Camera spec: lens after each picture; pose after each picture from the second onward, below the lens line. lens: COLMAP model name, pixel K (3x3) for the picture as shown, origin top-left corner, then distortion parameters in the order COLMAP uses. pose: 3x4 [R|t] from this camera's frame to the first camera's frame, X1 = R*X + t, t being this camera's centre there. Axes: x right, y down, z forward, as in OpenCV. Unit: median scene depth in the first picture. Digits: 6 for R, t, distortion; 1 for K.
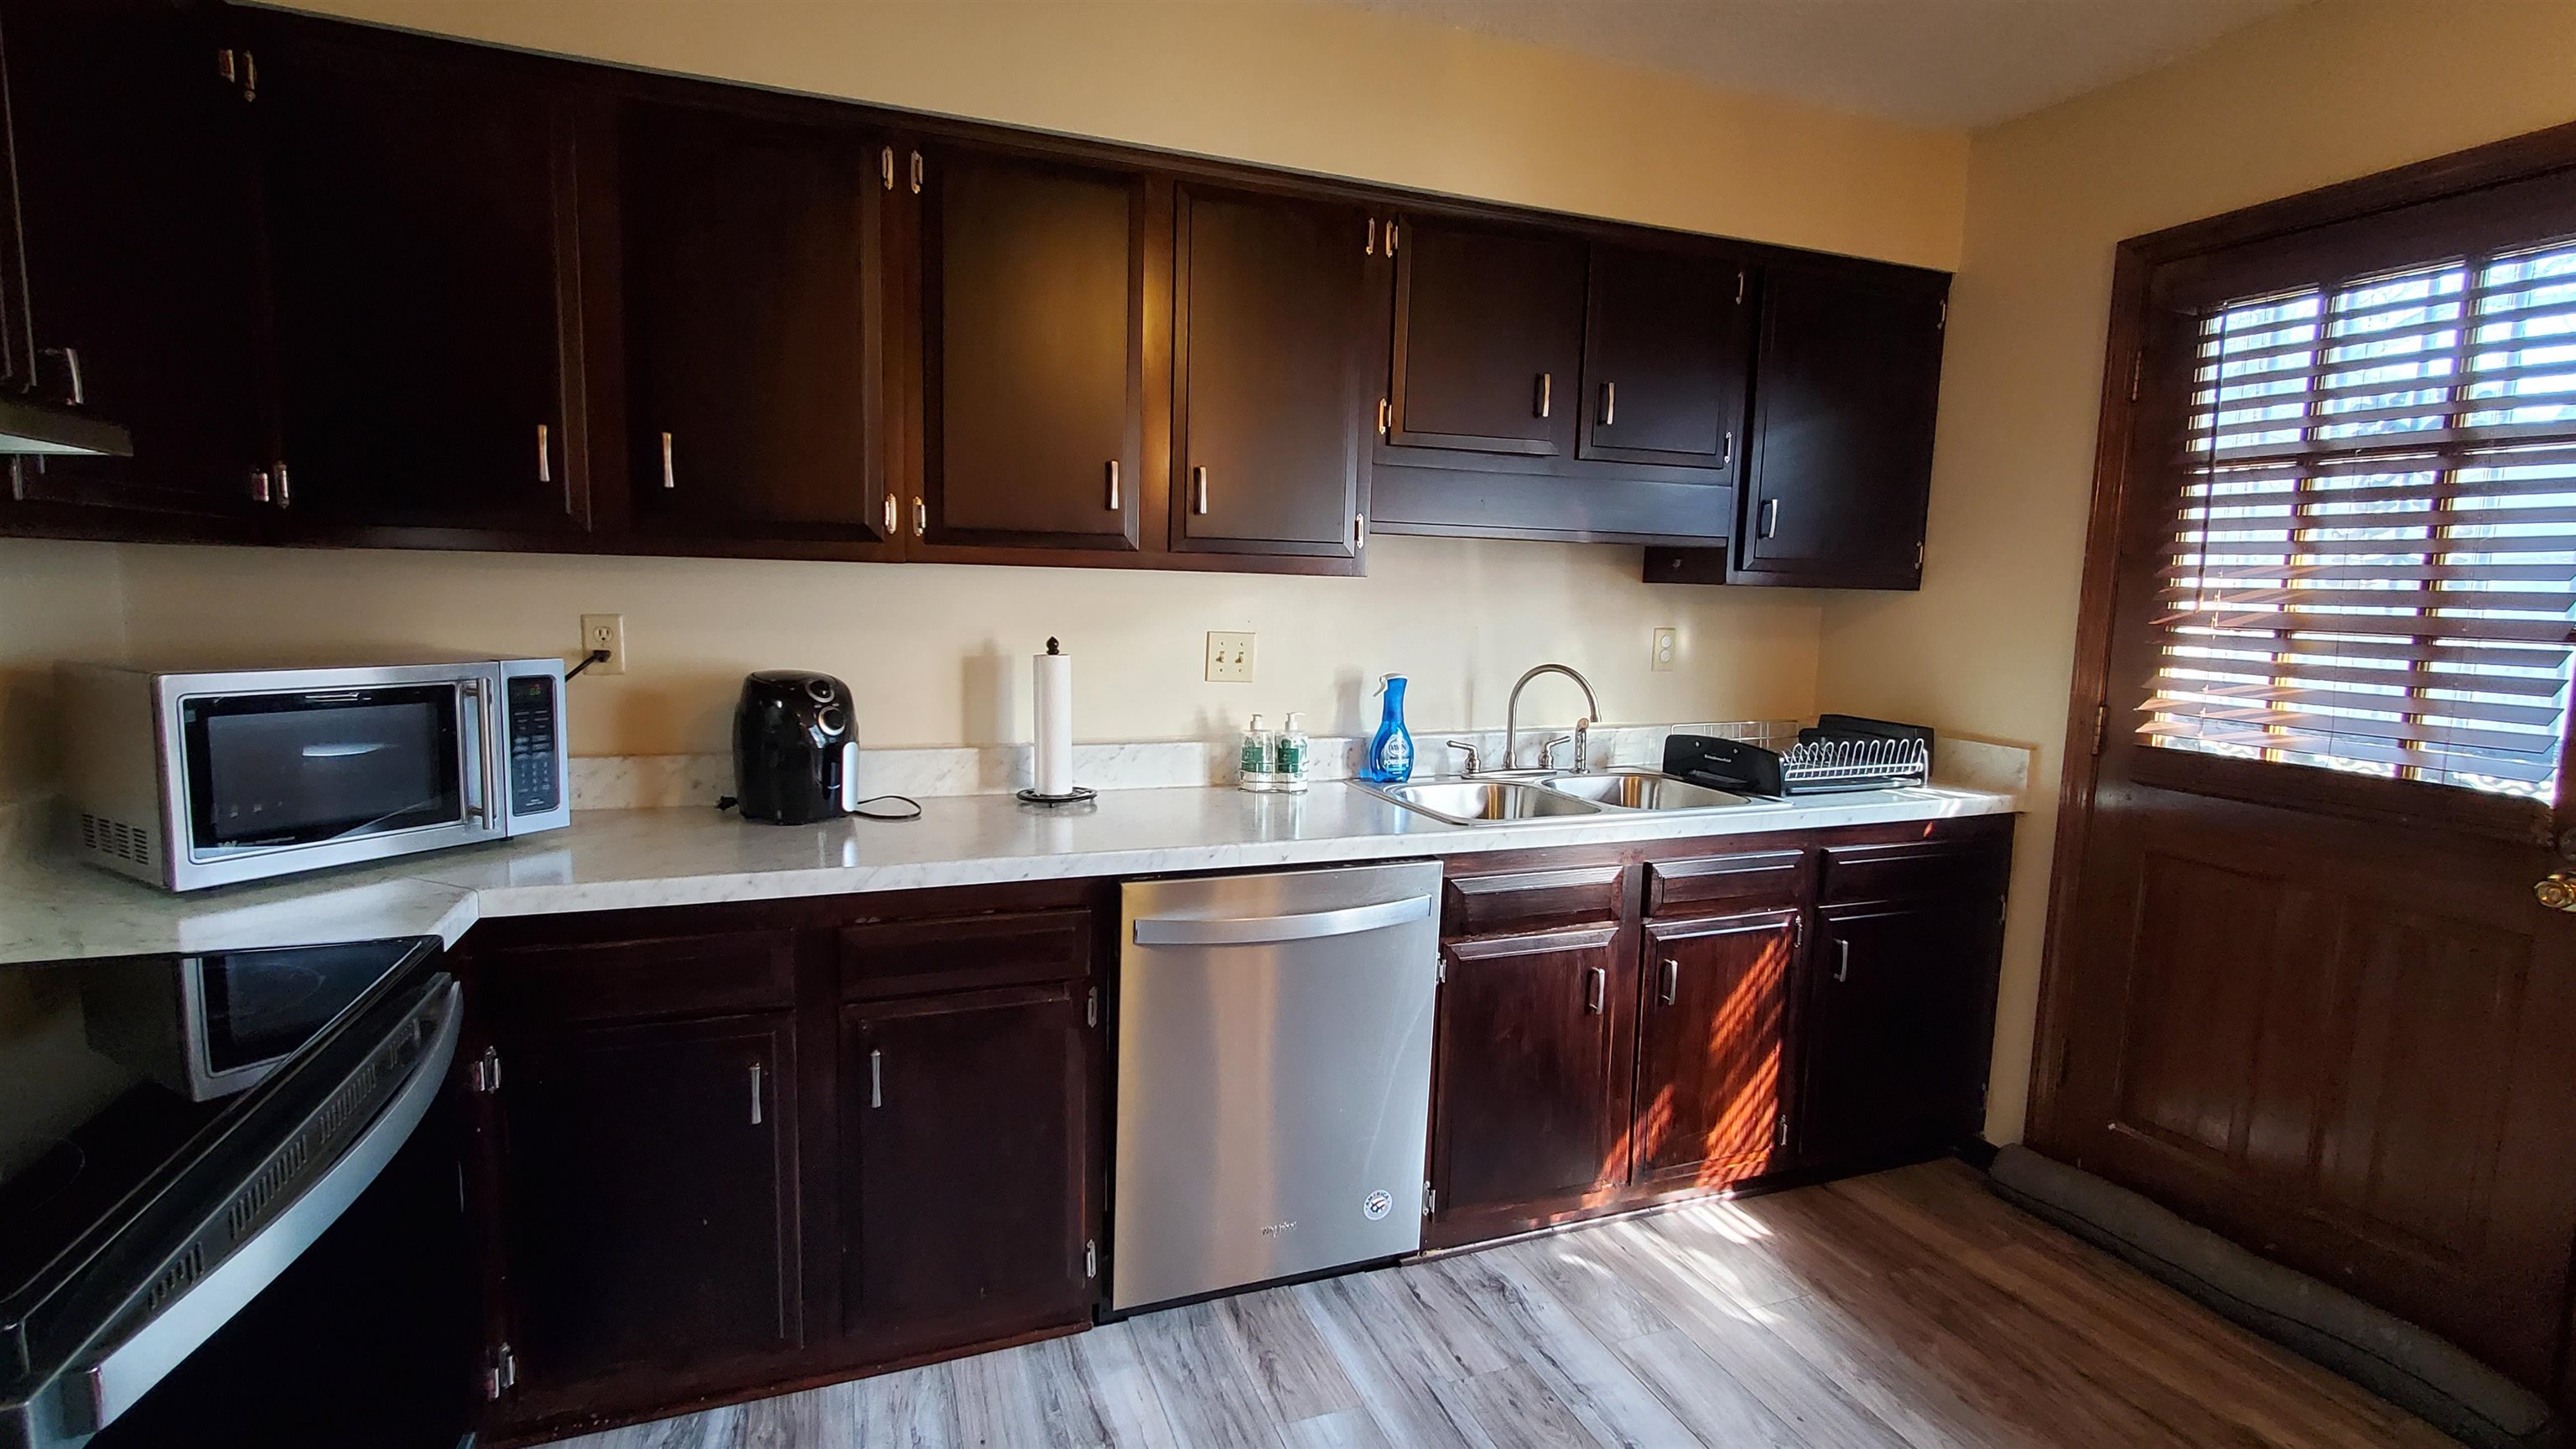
lens RADIAL K [[1169.9, 0, 1262.0], [0, 1169.9, 712.3], [0, 0, 1]] dist [-0.006905, 0.011179]
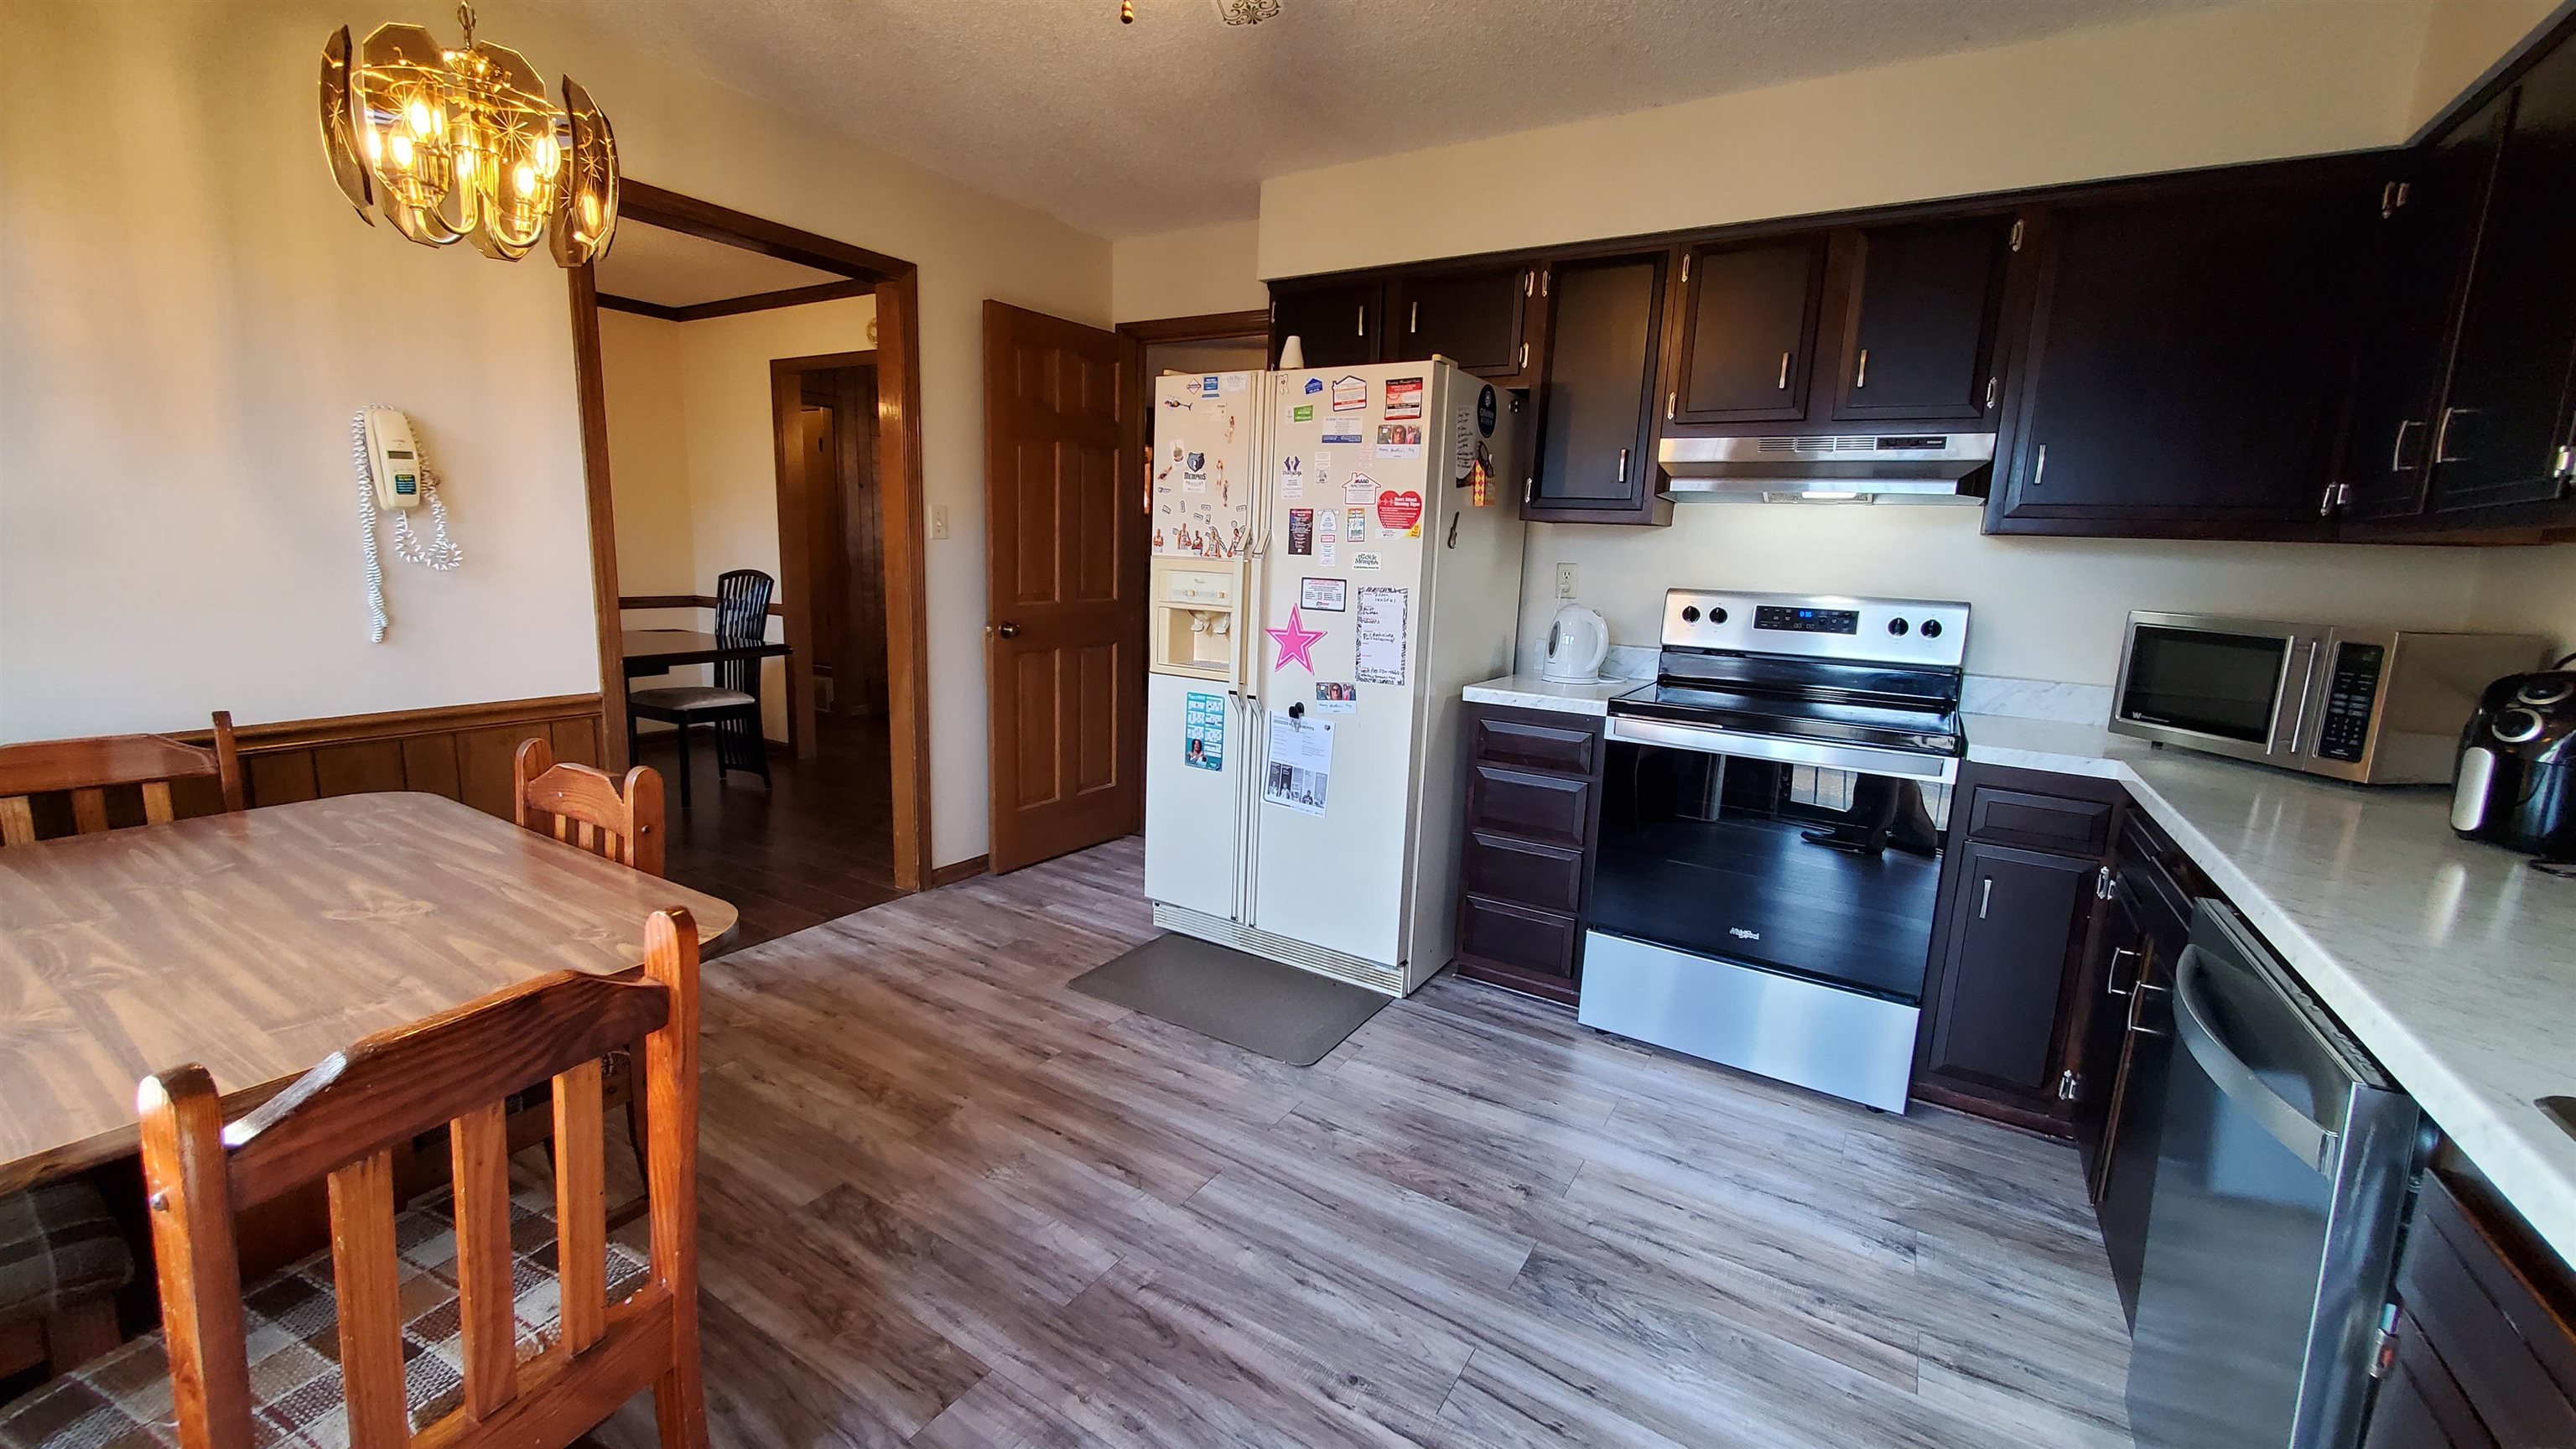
lens RADIAL K [[1027.1, 0, 1262.3], [0, 1027.1, 714.0], [0, 0, 1]] dist [-0.000140, -0.000332]
pose [[-0.798174, 0.043582, -0.600848, 0.683866], [-0.126586, 0.962979, 0.238007, -0.053324], [0.588977, 0.266030, -0.763108, 0.918830]]
